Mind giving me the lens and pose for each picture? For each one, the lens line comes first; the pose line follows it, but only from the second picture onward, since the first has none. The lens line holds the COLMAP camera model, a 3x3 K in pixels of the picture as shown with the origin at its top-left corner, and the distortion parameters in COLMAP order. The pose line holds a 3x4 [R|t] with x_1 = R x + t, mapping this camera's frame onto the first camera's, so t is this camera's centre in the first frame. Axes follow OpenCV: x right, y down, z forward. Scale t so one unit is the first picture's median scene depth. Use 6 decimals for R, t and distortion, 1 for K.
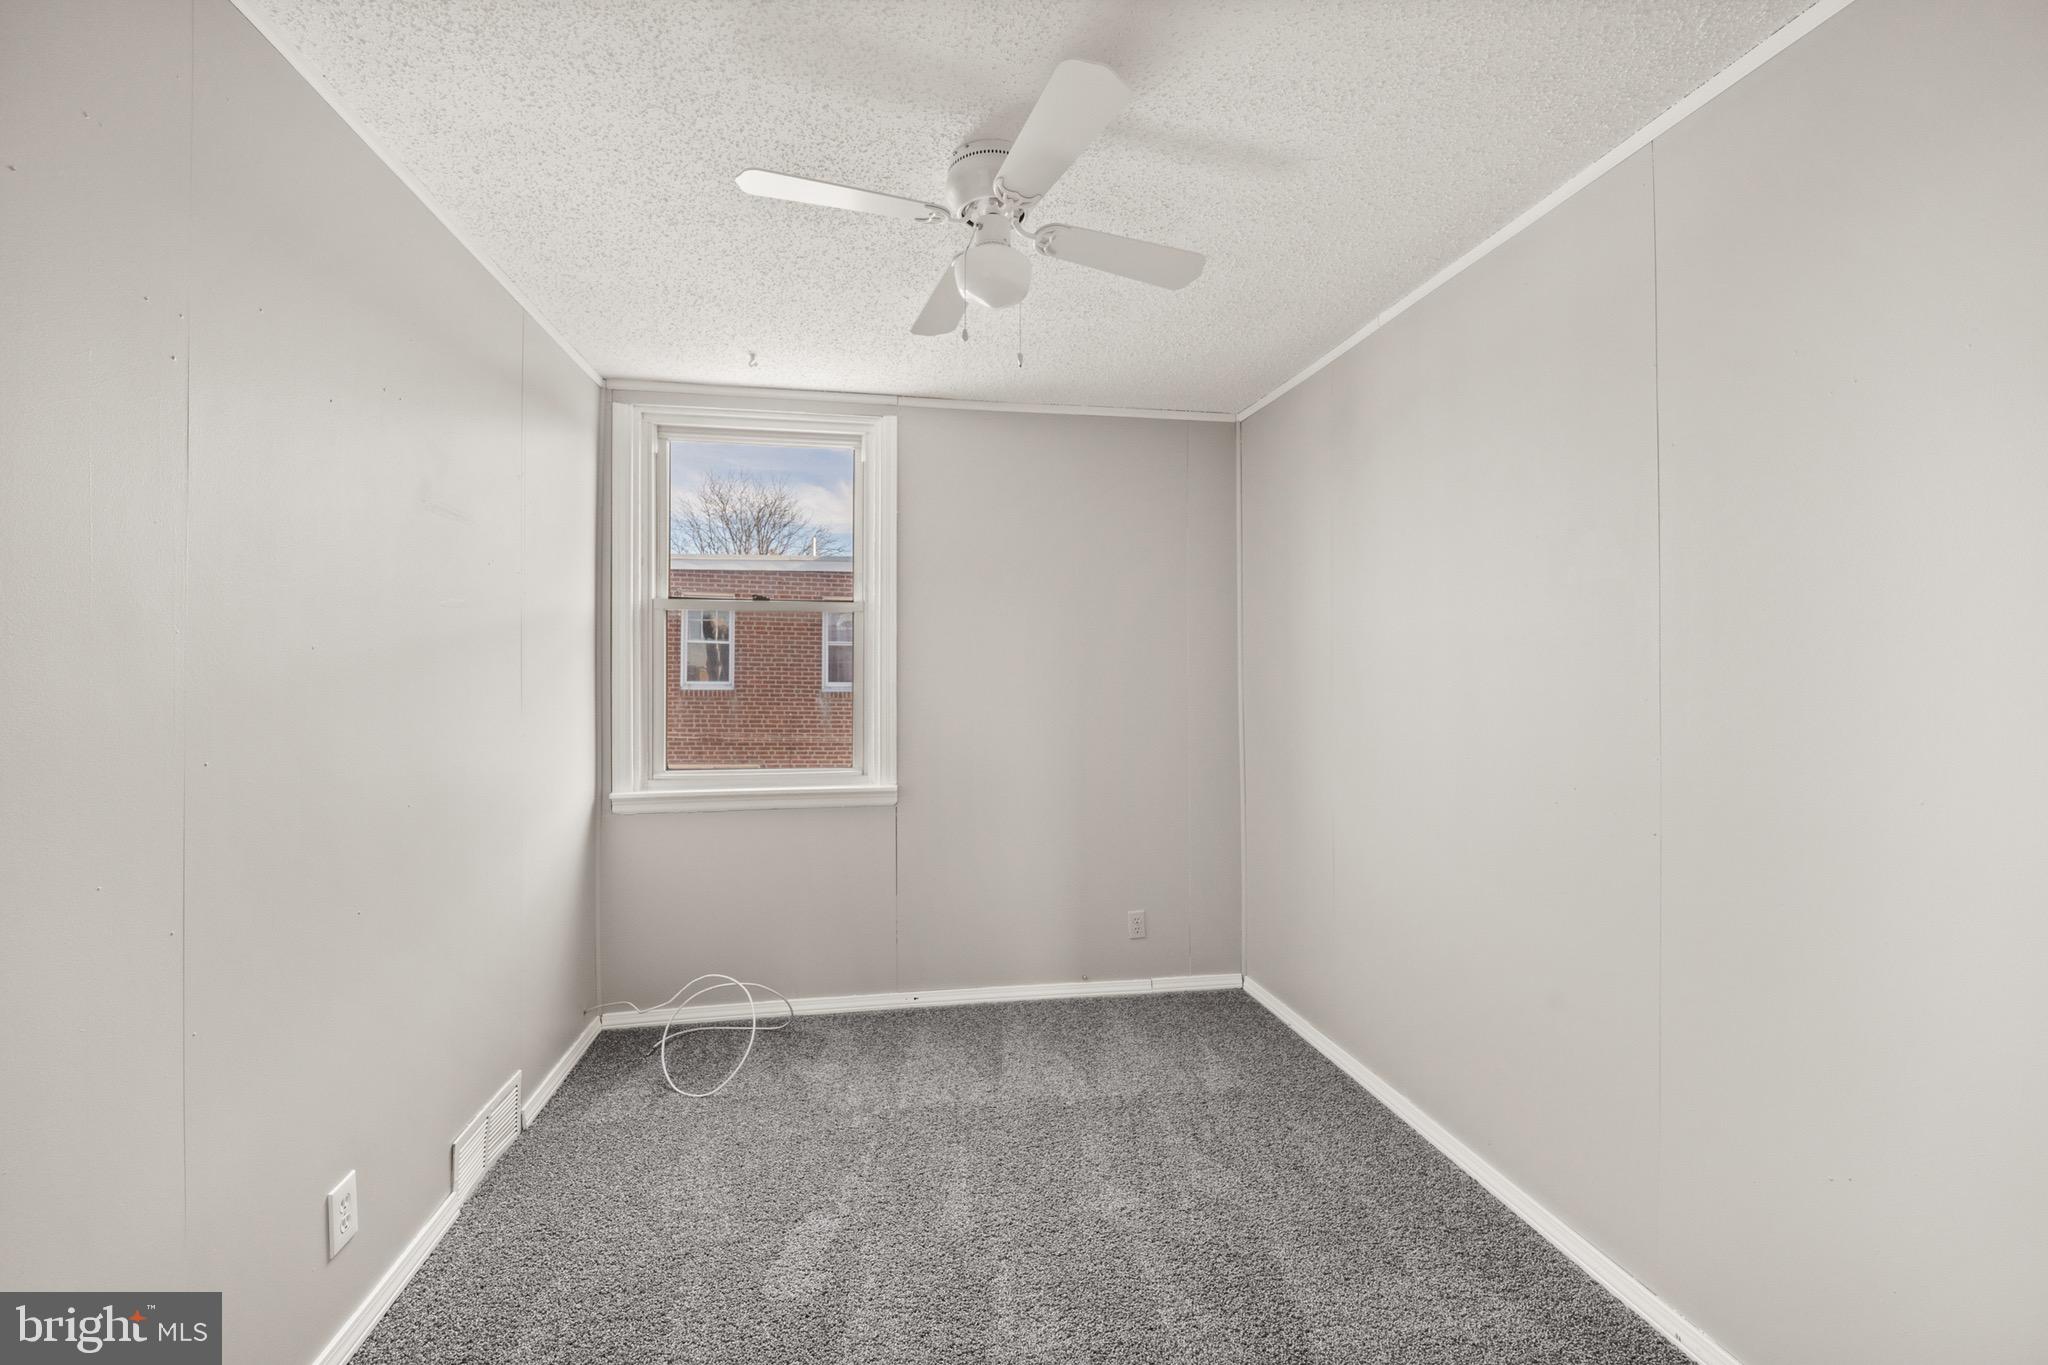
lens RADIAL K [[852.7, 0, 1020.2], [0, 852.7, 680.0], [0, 0, 1]] dist [-0.003082, -0.000459]
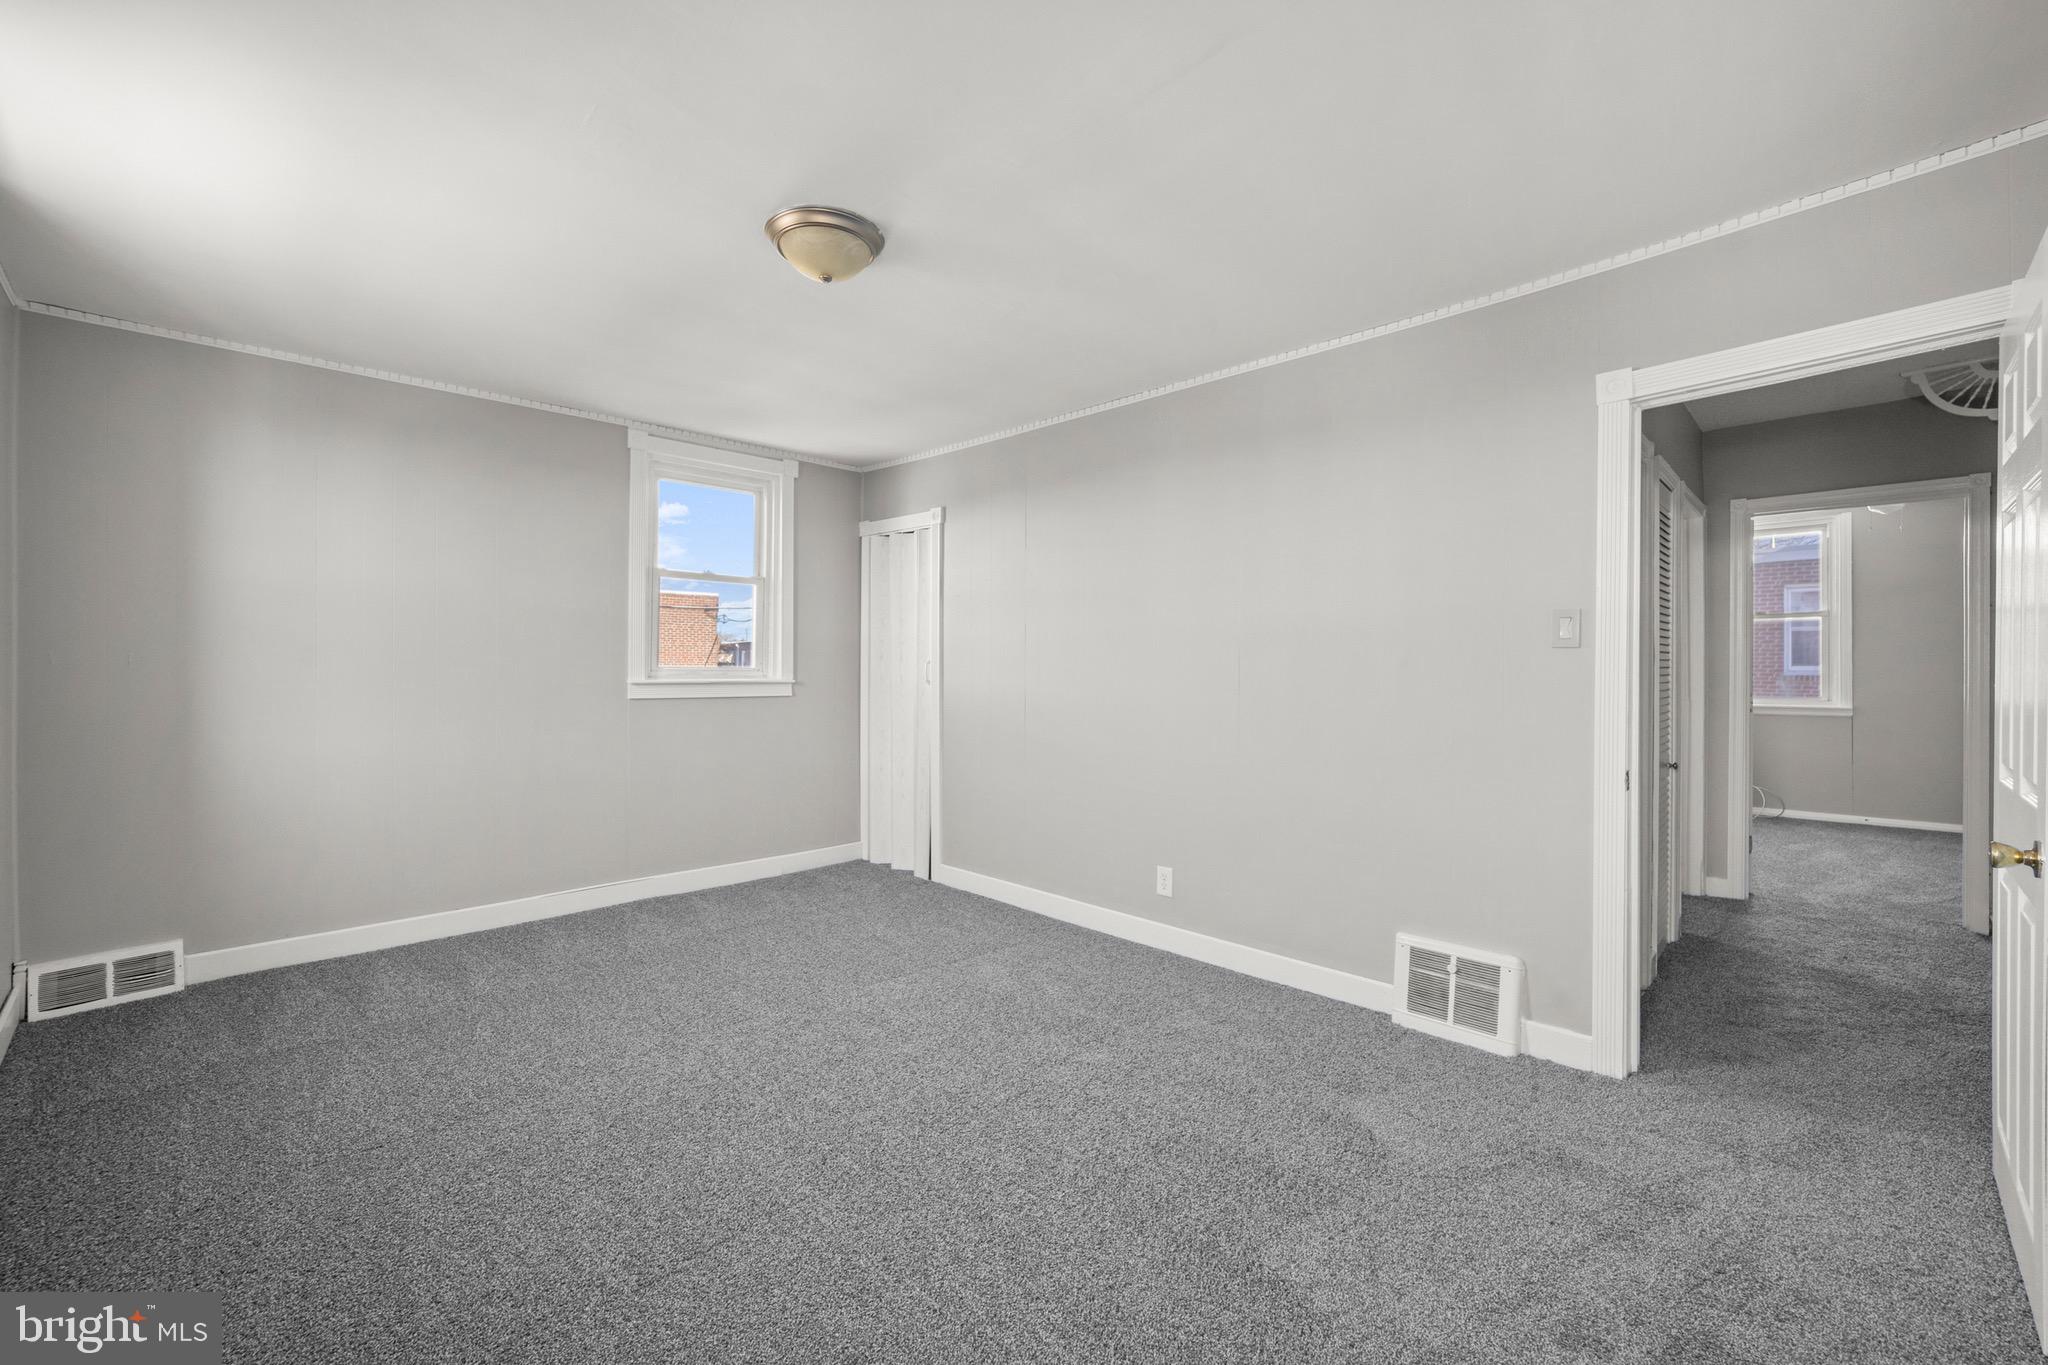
lens RADIAL K [[852.7, 0, 1020.2], [0, 852.7, 680.0], [0, 0, 1]] dist [-0.003082, -0.000459]
pose [[0.580913, -0.000663, -0.813965, 0.306971], [0.006384, 0.999973, 0.003743, 0.041755], [0.813940, -0.007371, 0.580902, -1.552693]]
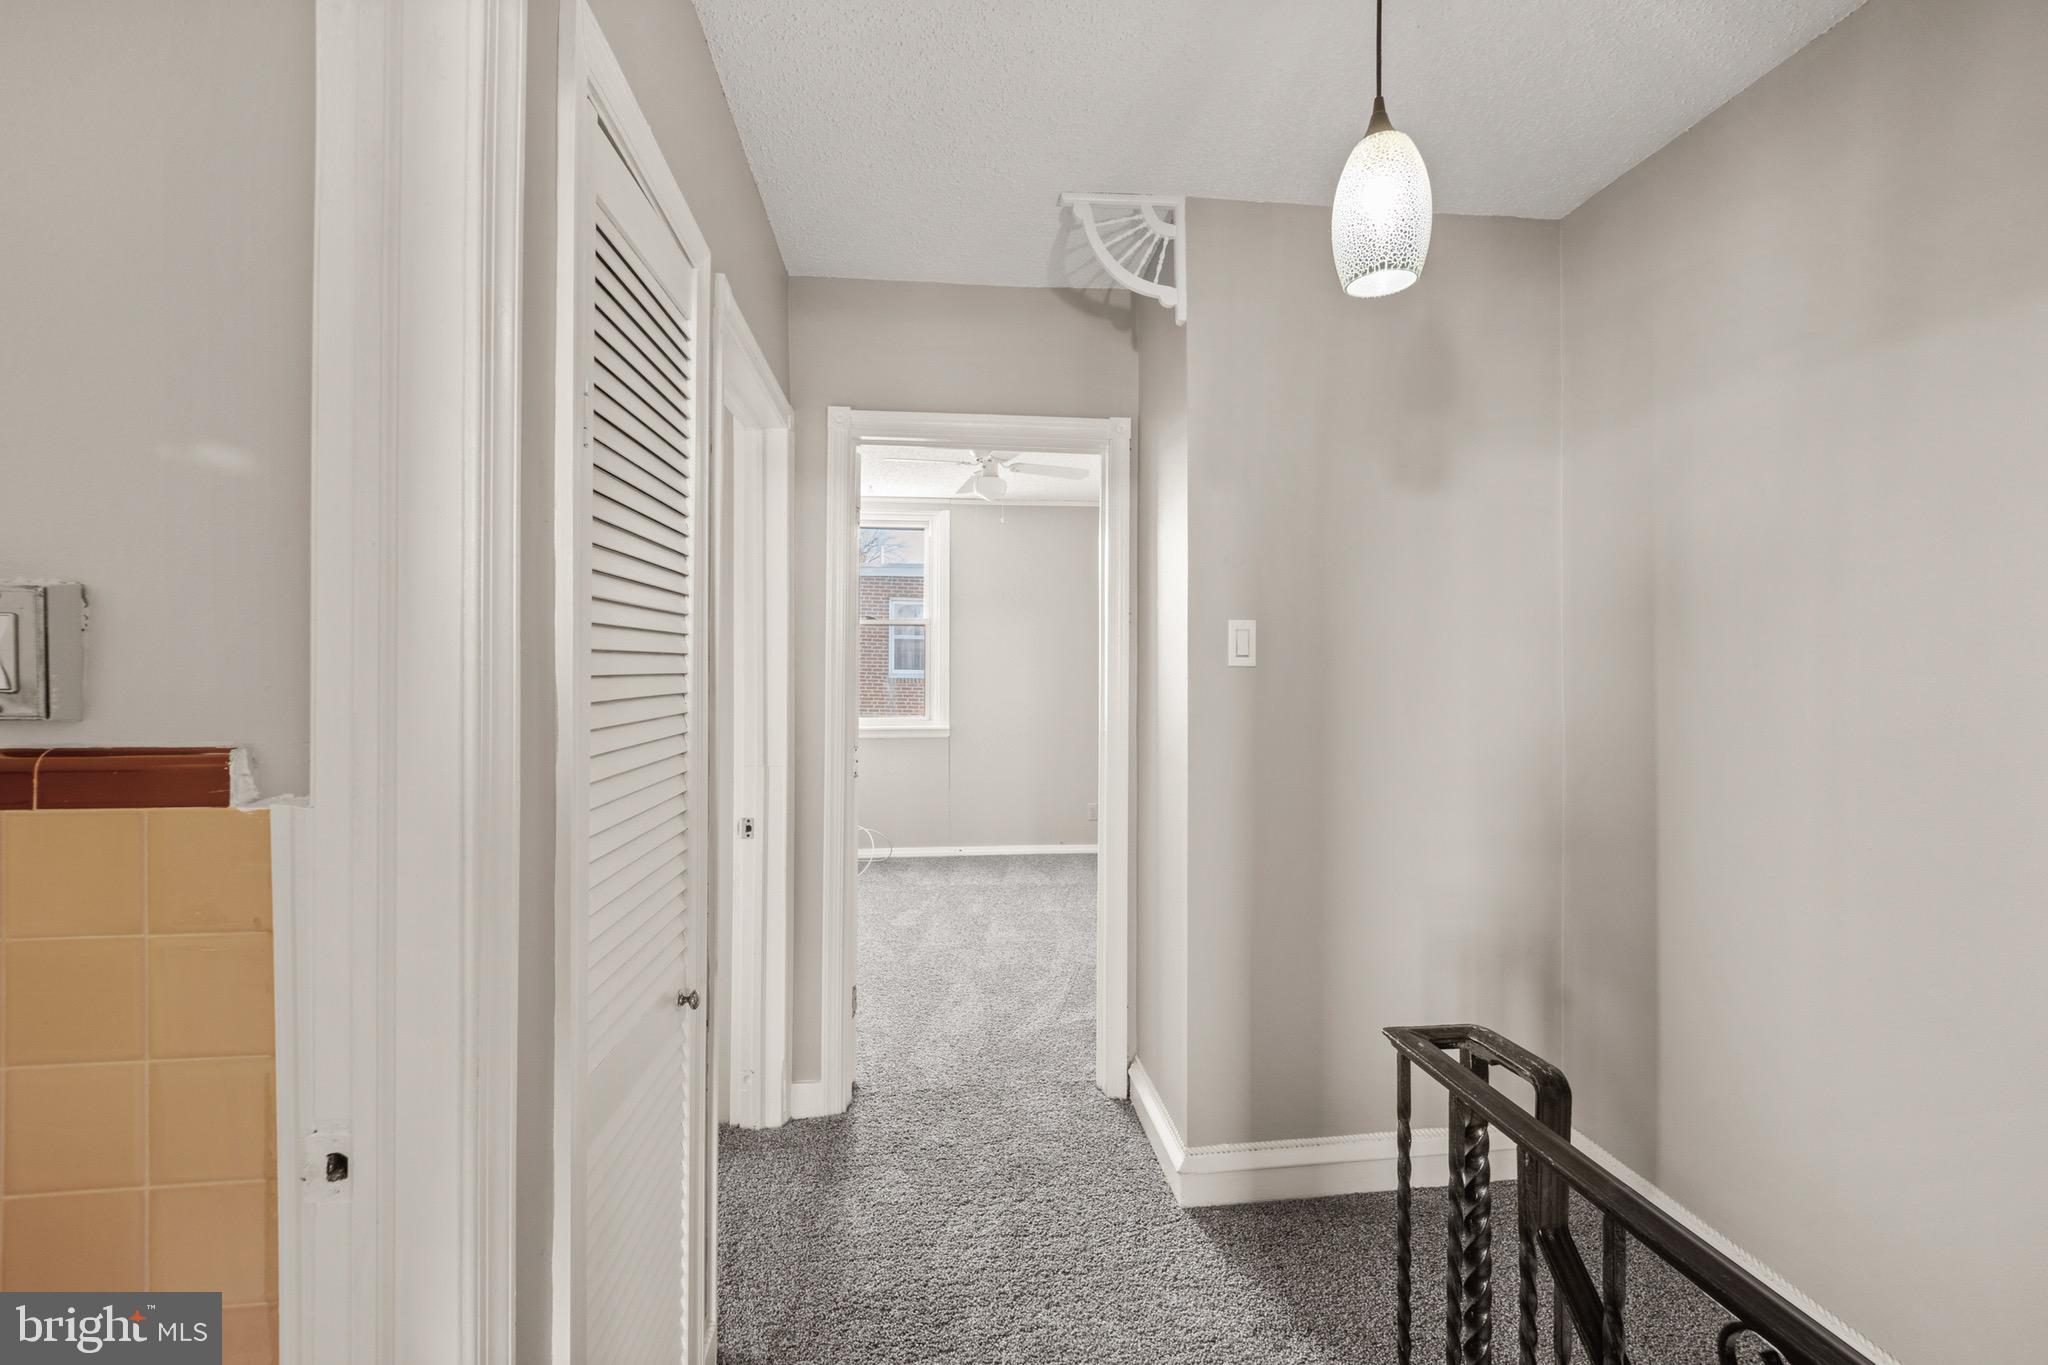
lens RADIAL K [[852.7, 0, 1020.2], [0, 852.7, 680.0], [0, 0, 1]] dist [-0.003082, -0.000459]
pose [[0.997900, 0.003240, -0.064695, 0.106259], [-0.002429, 0.999917, 0.012617, 0.006433], [0.064731, -0.012433, 0.997825, -0.691497]]
